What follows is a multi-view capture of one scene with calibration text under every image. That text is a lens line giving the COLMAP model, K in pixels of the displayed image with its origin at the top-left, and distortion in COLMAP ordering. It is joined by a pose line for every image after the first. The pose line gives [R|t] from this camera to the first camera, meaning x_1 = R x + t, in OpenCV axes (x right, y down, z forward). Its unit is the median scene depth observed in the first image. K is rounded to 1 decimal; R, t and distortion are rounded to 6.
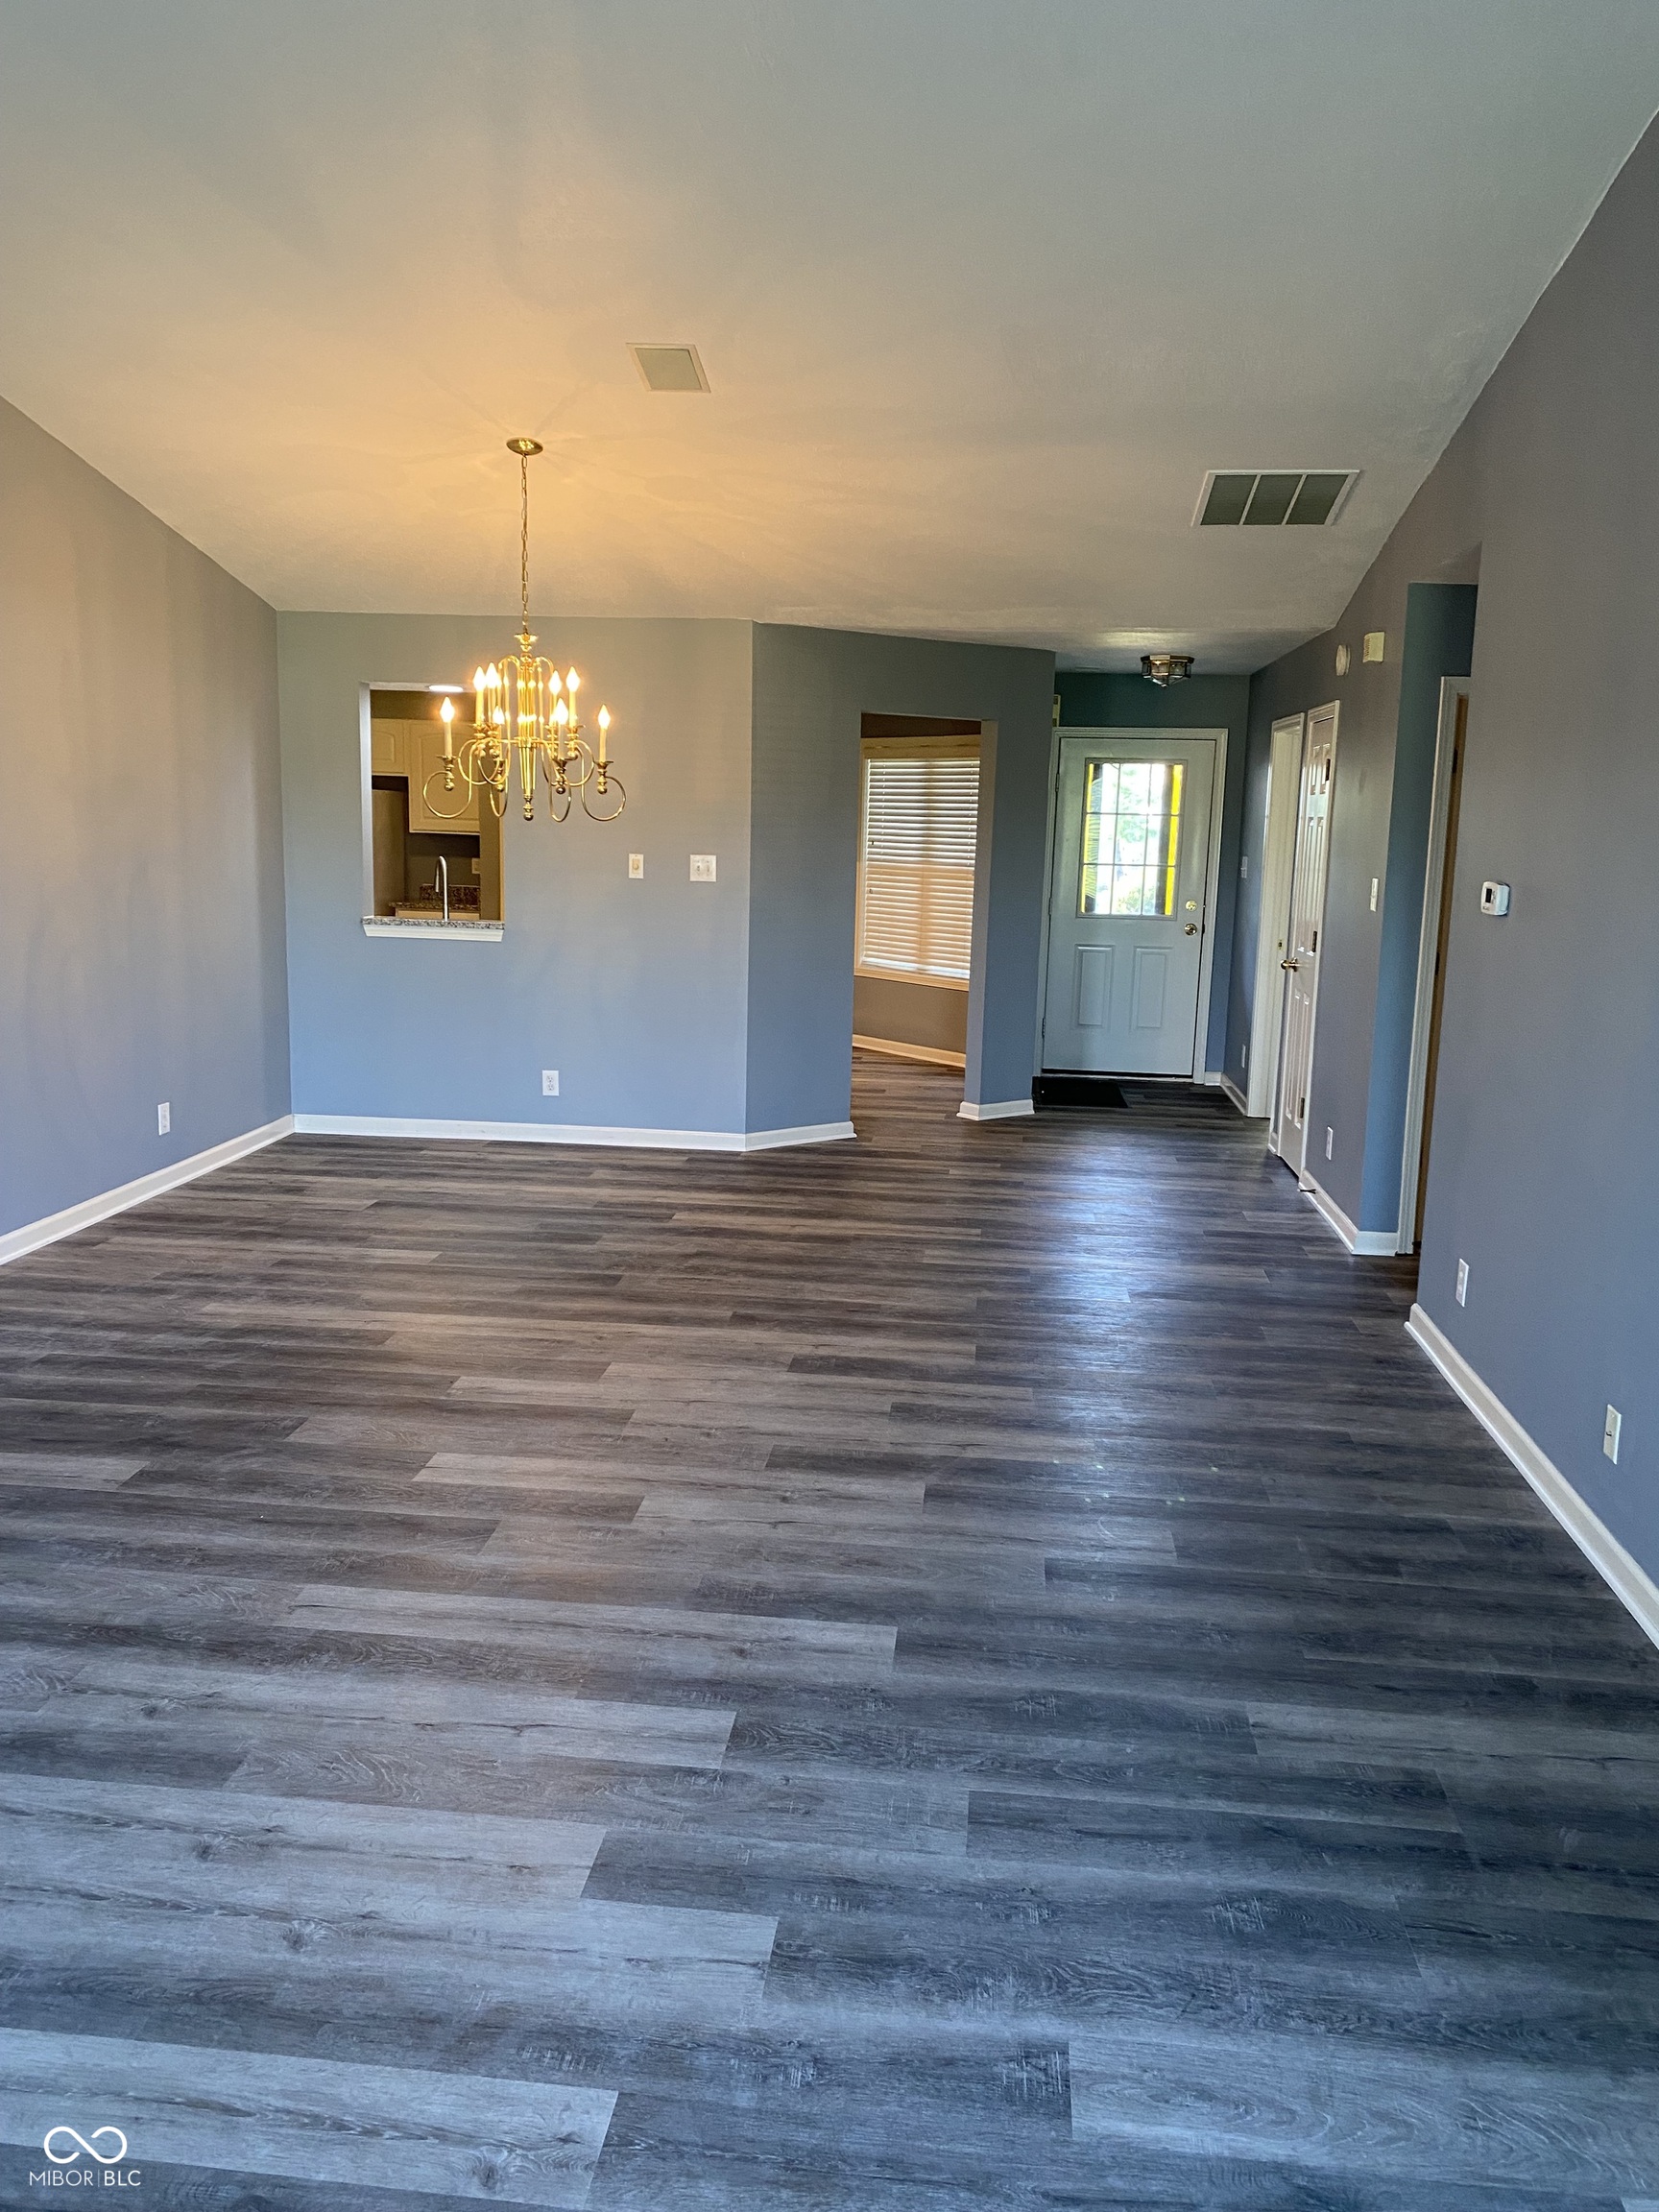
lens RADIAL K [[1692.5, 0, 834.5], [0, 1692.5, 1108.6], [0, 0, 1]] dist [0.008598, 0.000876]
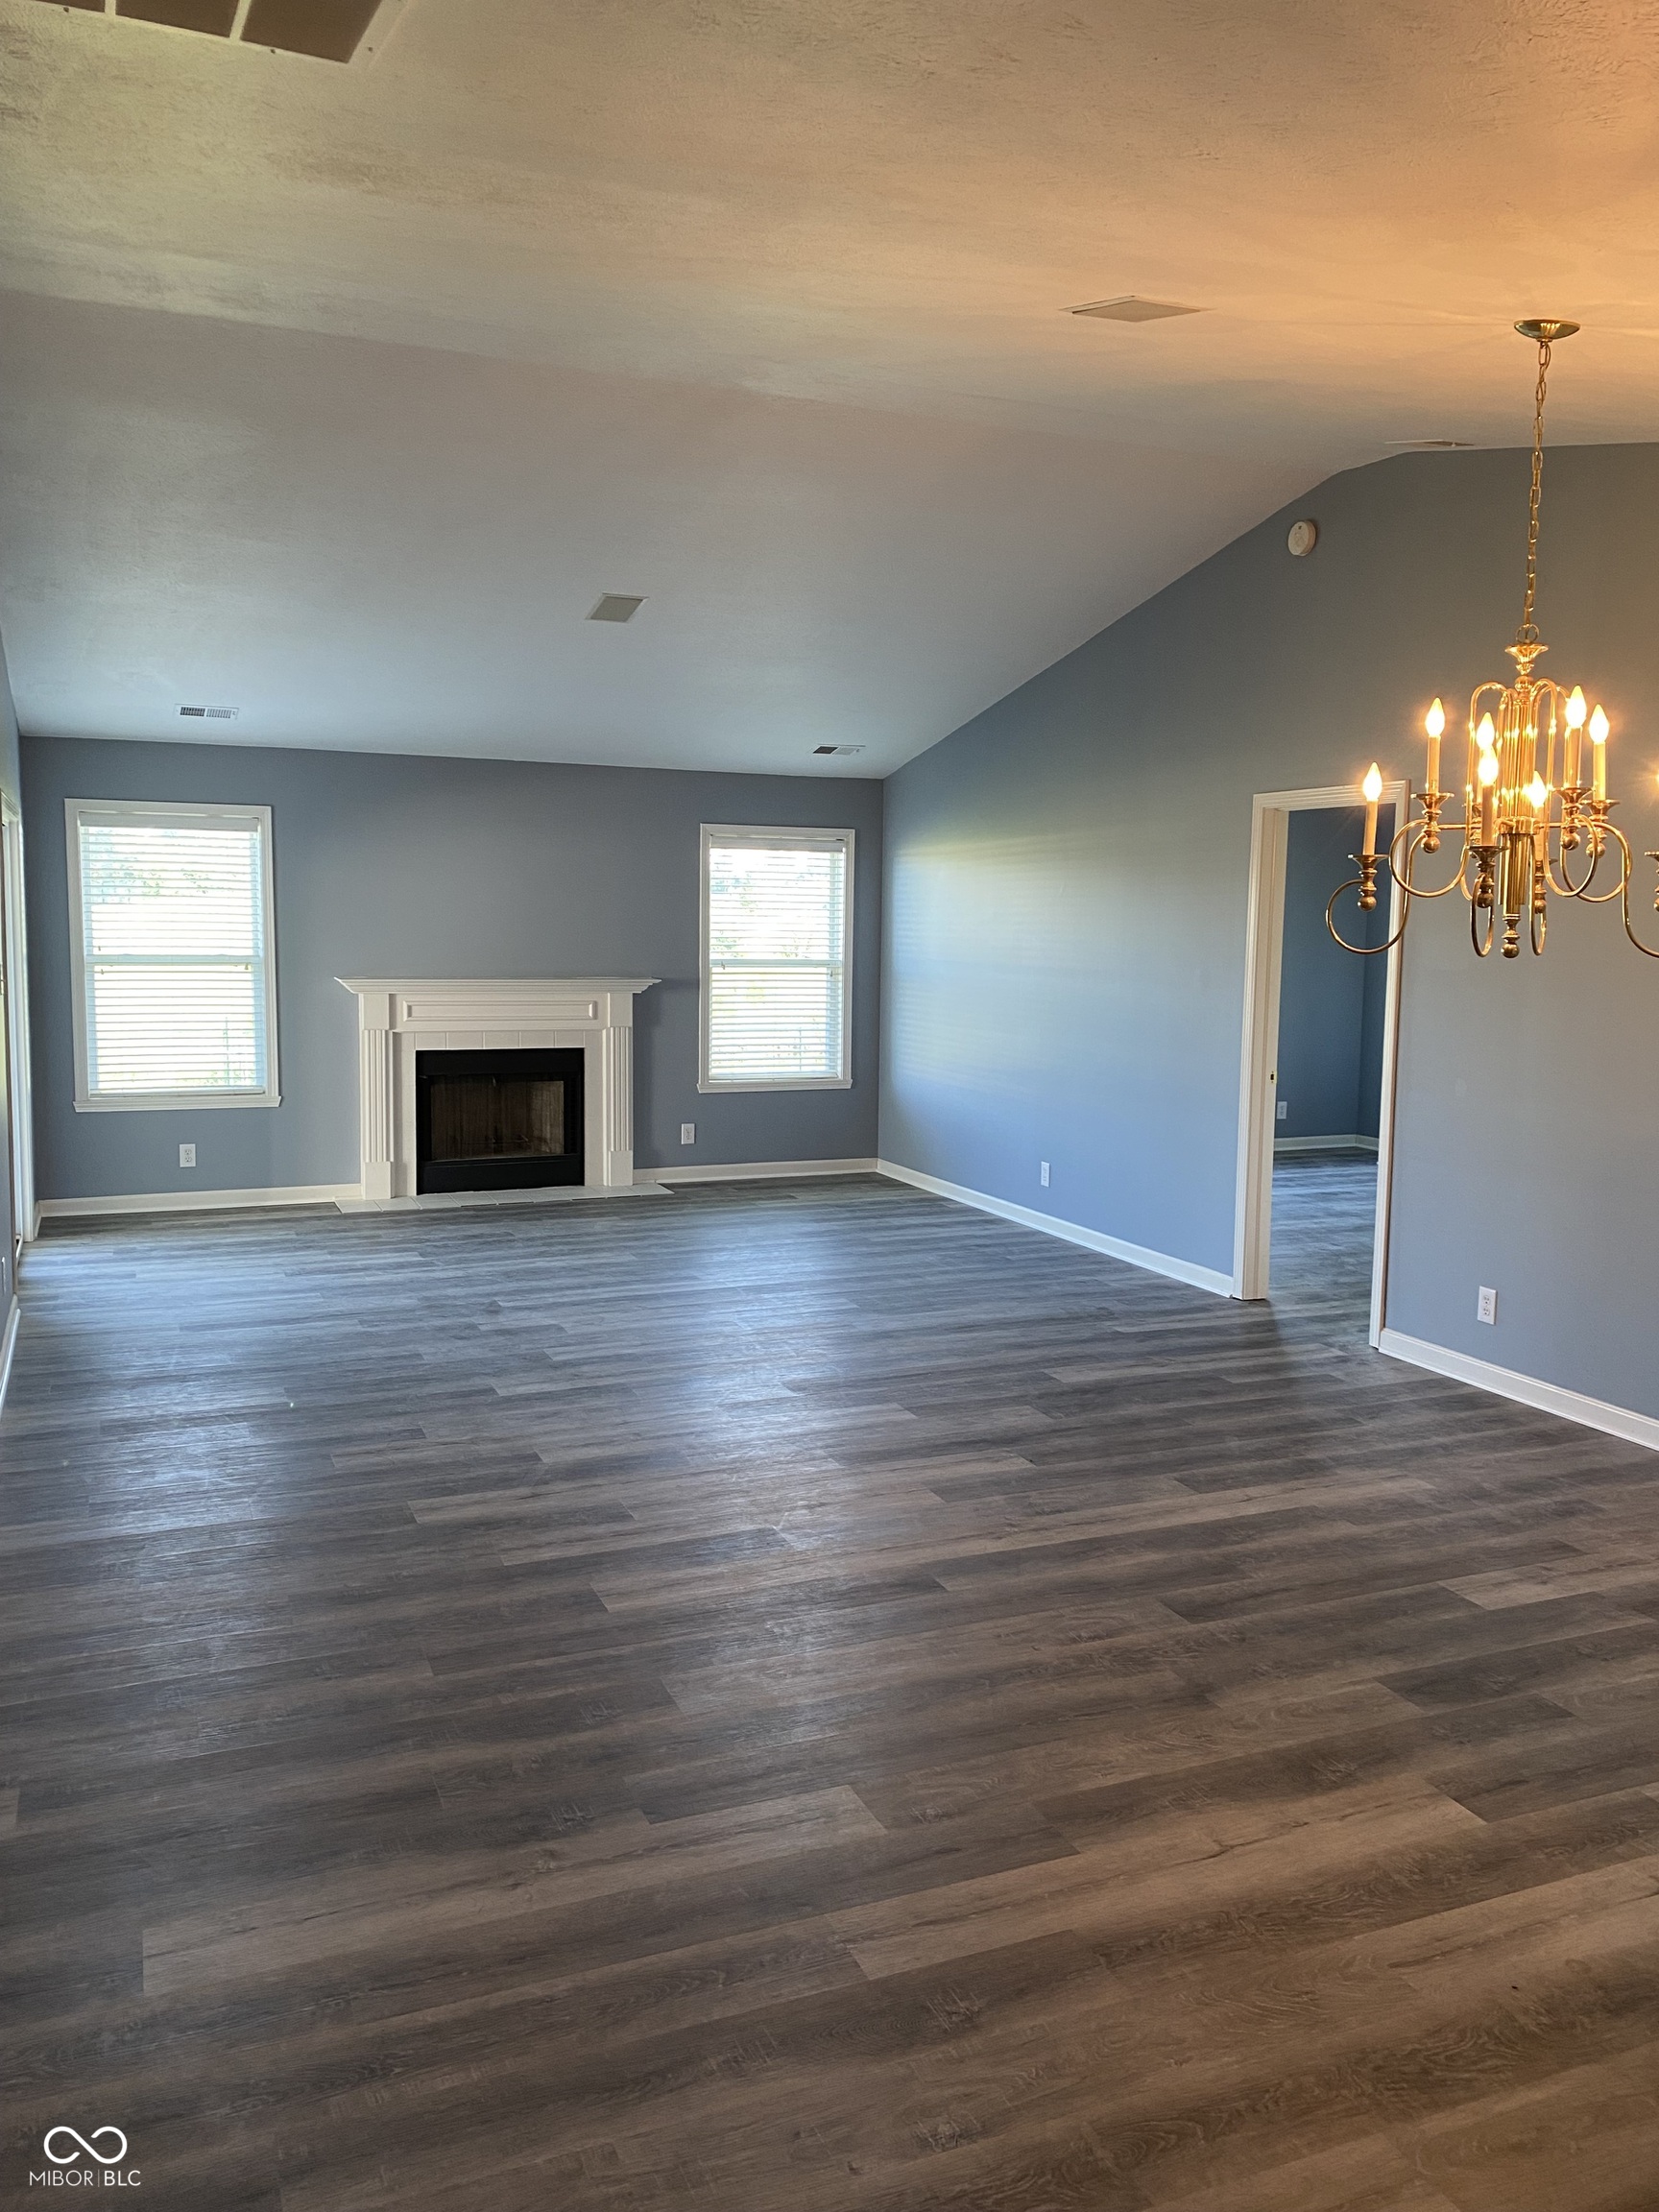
lens RADIAL K [[1692.5, 0, 839.3], [0, 1692.5, 1104.7], [0, 0, 1]] dist [0.008598, 0.000876]
pose [[-0.878162, 0.014788, -0.478135, 0.358563], [-0.119441, 0.961086, 0.249095, -0.283280], [0.463213, 0.275855, -0.842222, 1.656308]]
